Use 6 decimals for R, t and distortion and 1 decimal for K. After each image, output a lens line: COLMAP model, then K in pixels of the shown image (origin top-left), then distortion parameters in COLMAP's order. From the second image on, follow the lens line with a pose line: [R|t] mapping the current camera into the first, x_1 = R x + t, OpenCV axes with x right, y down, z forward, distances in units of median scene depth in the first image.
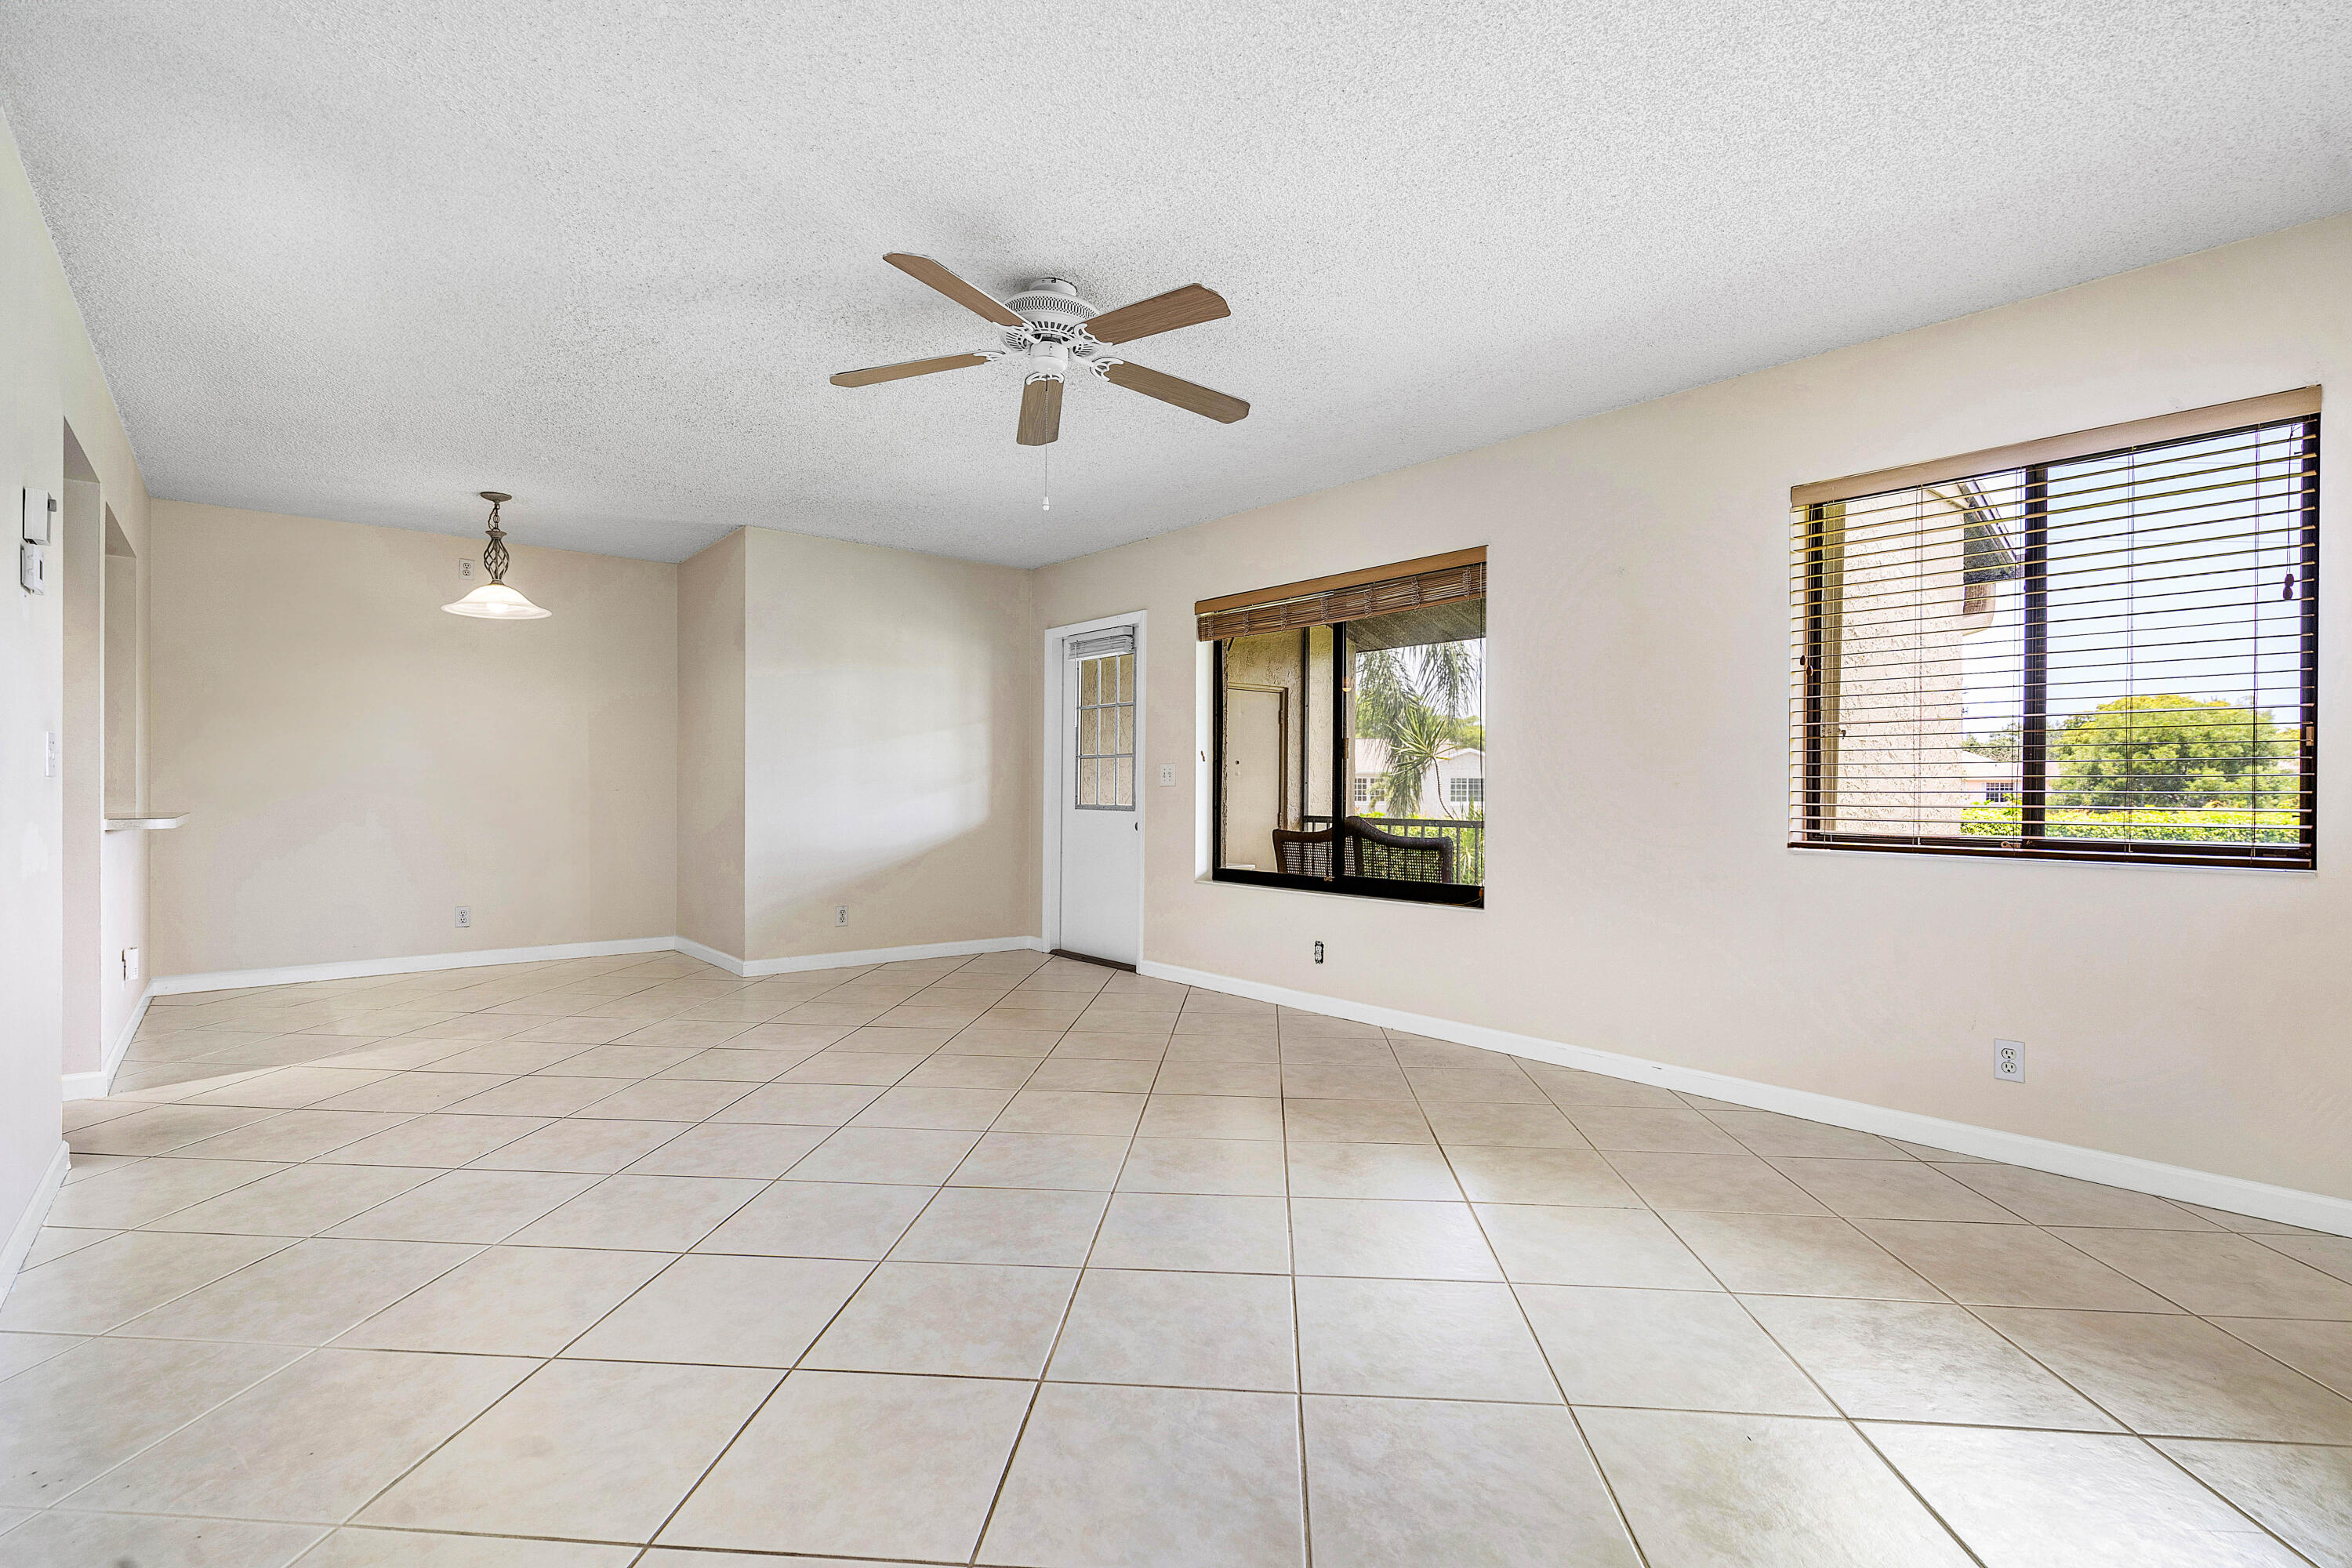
lens RADIAL K [[1098.4, 0, 1193.1], [0, 1098.4, 772.7], [0, 0, 1]] dist [-0.009790, 0.006185]
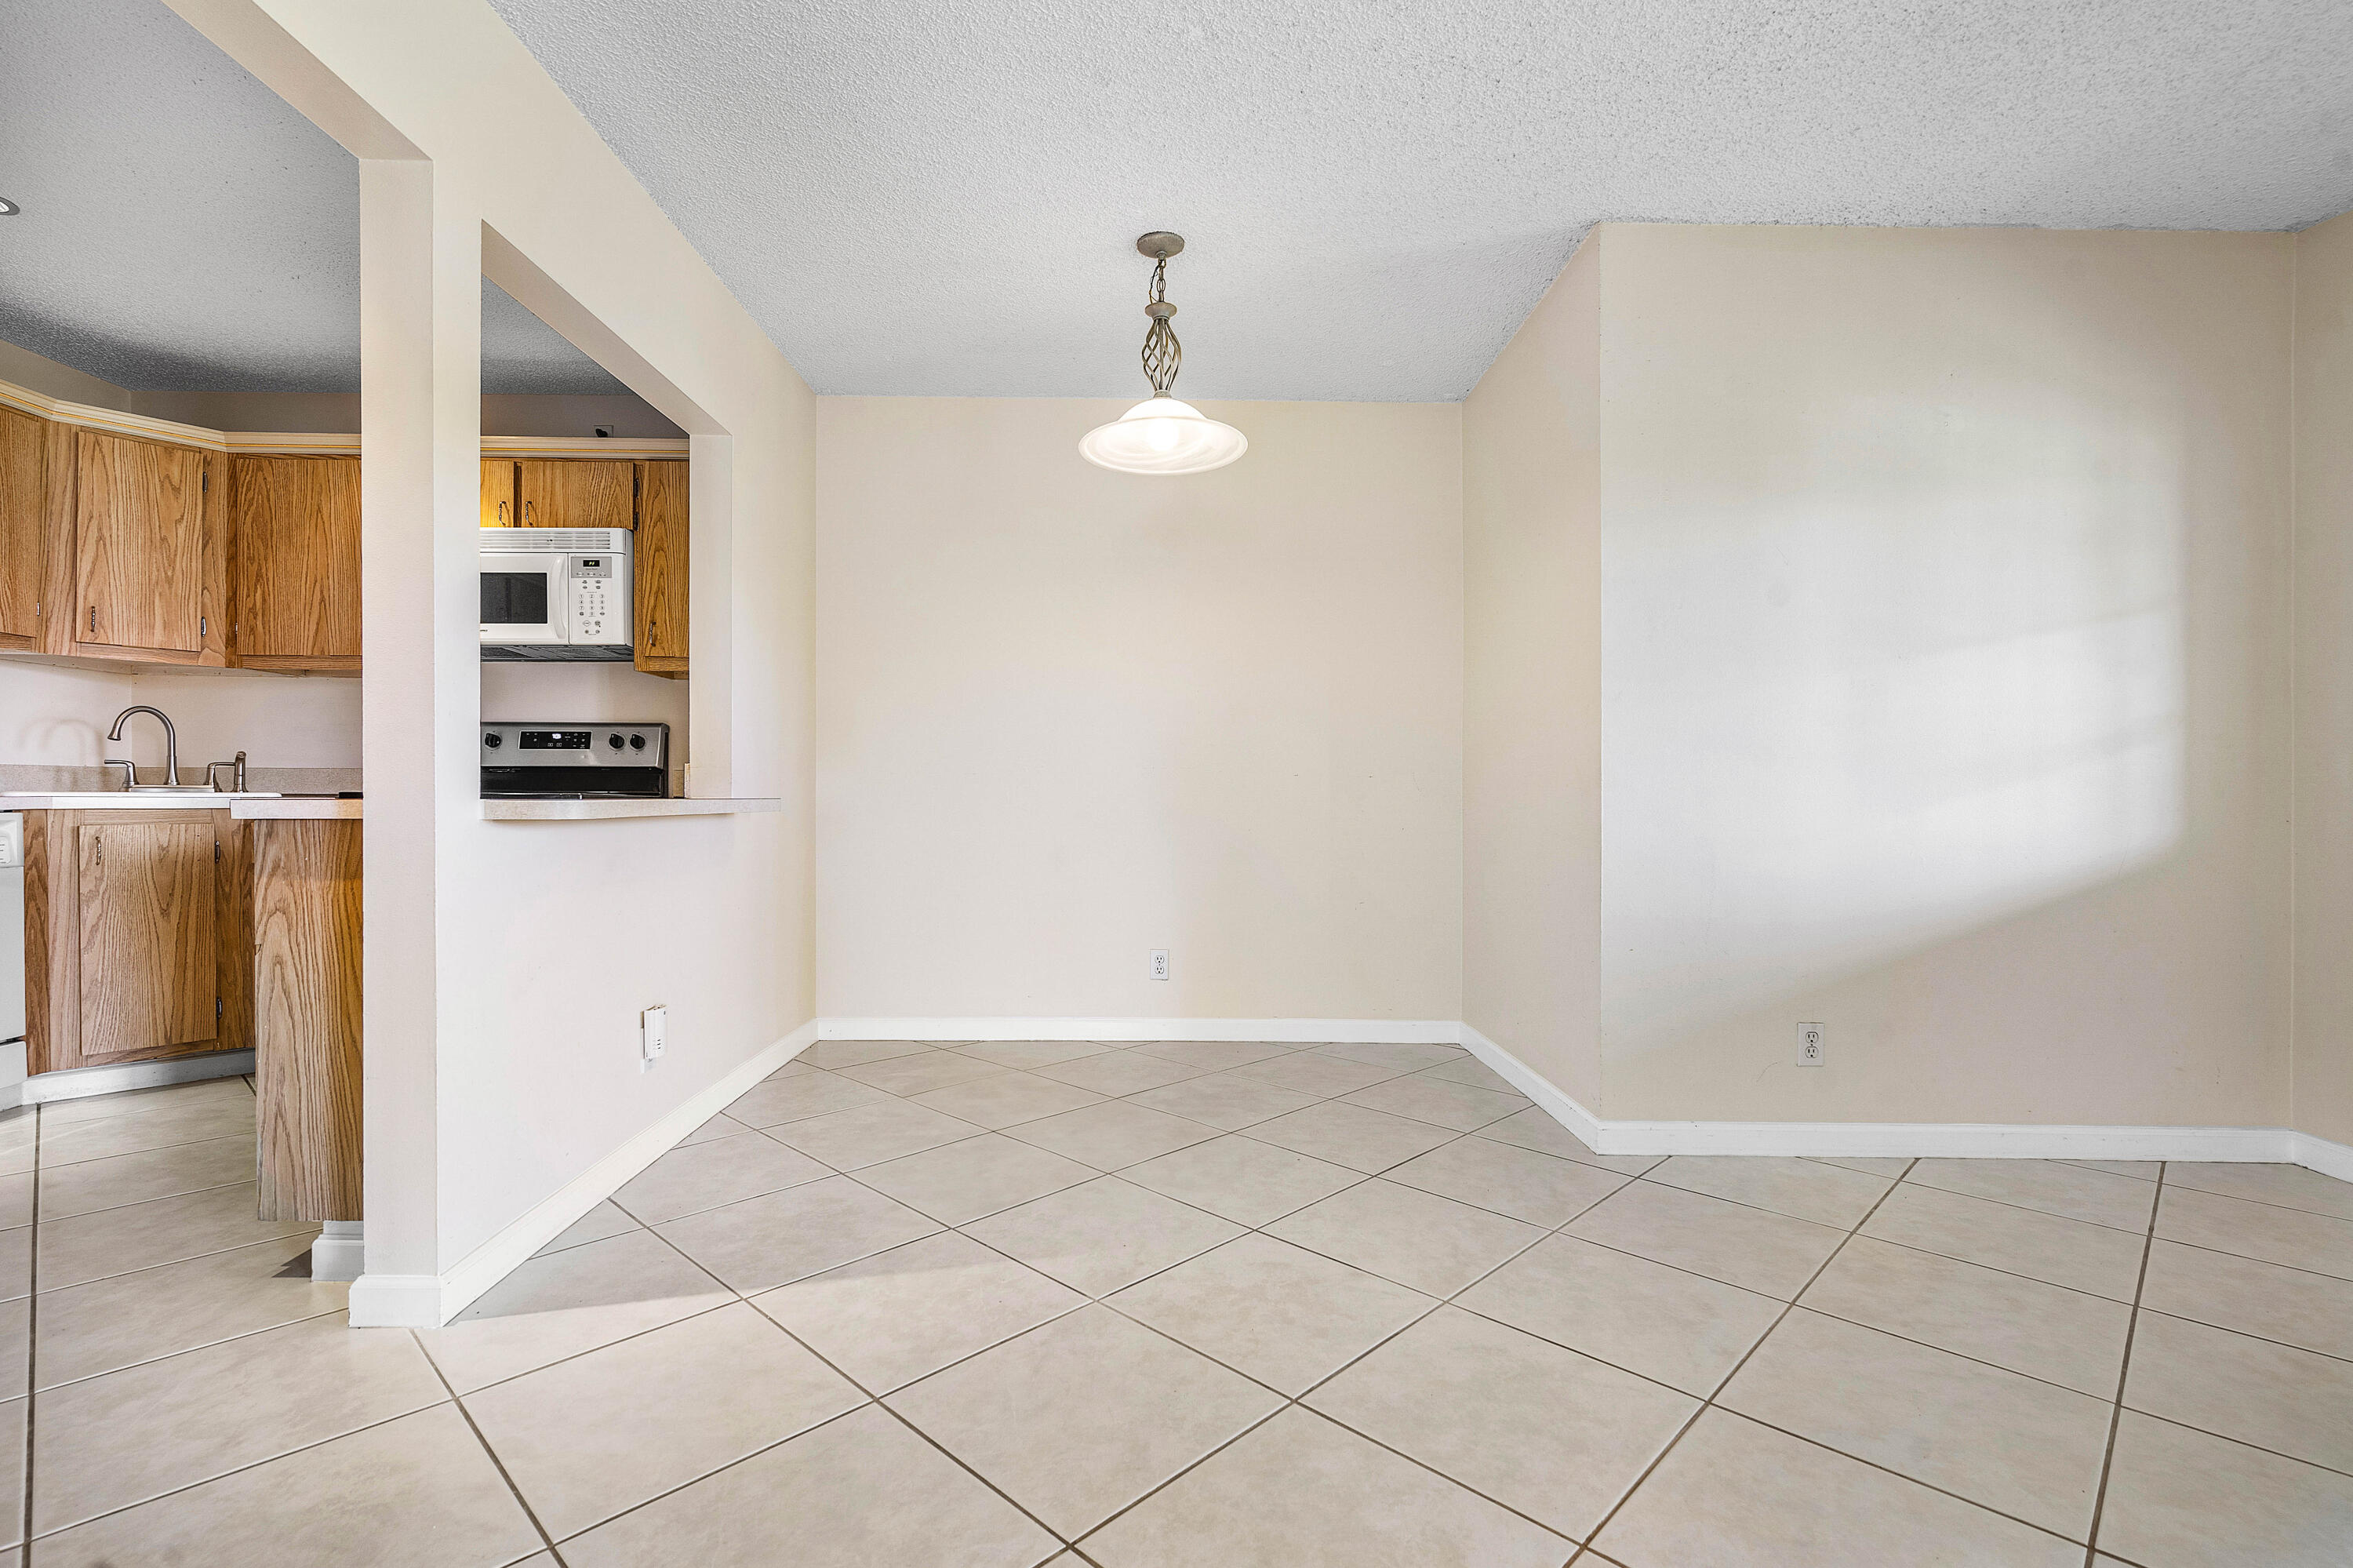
lens RADIAL K [[1098.9, 0, 1156.7], [0, 1098.9, 810.7], [0, 0, 1]] dist [-0.009790, 0.006185]
pose [[0.764817, 0.011301, -0.644149, -0.269107], [0.005165, 0.999706, 0.023671, 0.024238], [0.644227, -0.021431, 0.764534, 0.555354]]
